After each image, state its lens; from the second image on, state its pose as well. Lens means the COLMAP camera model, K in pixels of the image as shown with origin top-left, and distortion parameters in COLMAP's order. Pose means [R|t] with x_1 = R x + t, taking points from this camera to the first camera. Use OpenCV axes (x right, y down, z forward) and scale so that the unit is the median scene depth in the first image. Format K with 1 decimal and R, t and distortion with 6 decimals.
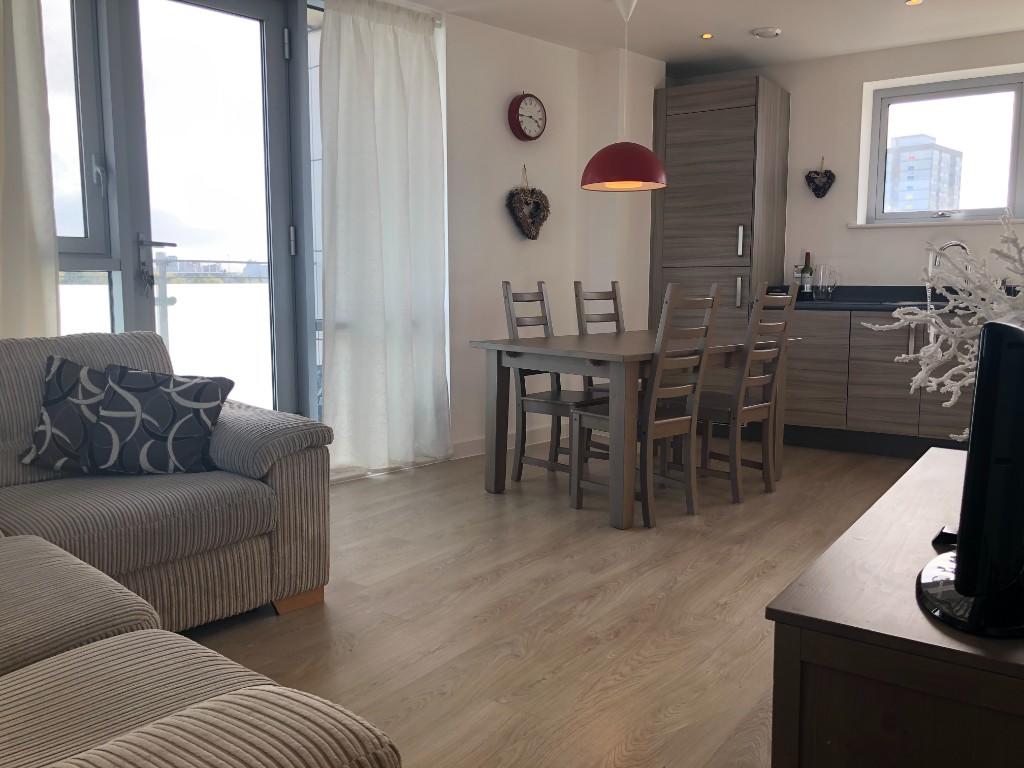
lens RADIAL K [[835.1, 0, 511.5], [0, 835.1, 364.6], [0, 0, 1]] dist [0.050799, -0.097107]
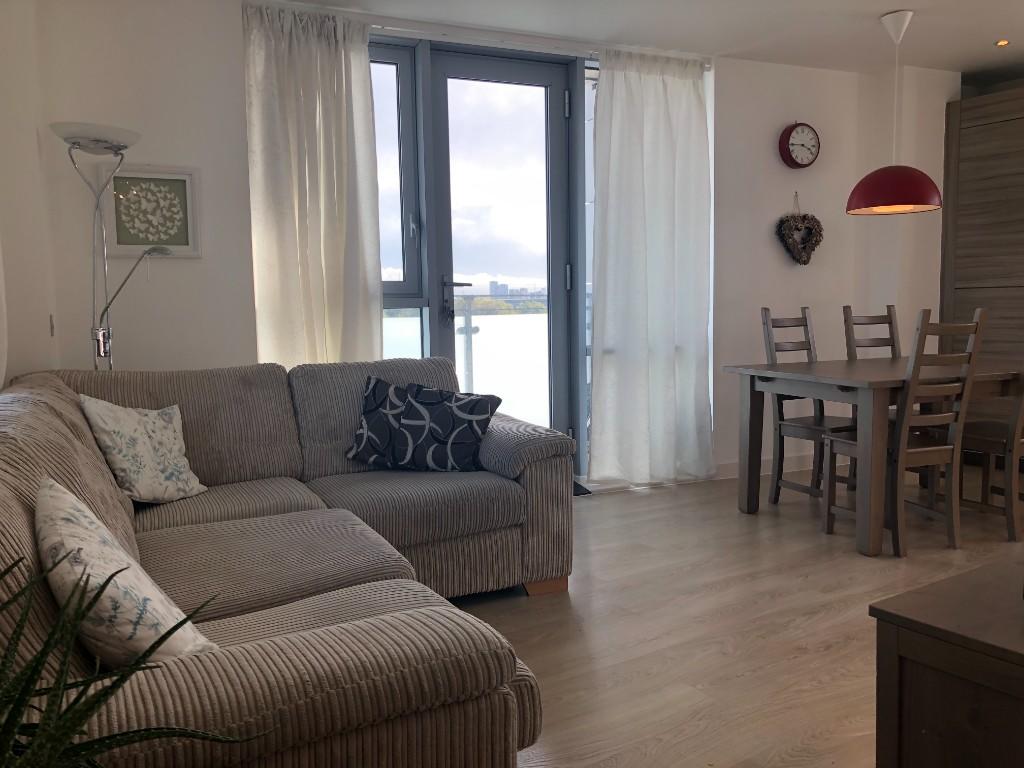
lens RADIAL K [[835.1, 0, 511.5], [0, 835.1, 364.6], [0, 0, 1]] dist [0.050799, -0.097107]
pose [[0.929861, 0.006198, -0.367859, 0.094640], [-0.016026, 0.999591, -0.023668, -0.000677], [0.367562, 0.027903, 0.929580, -0.086376]]
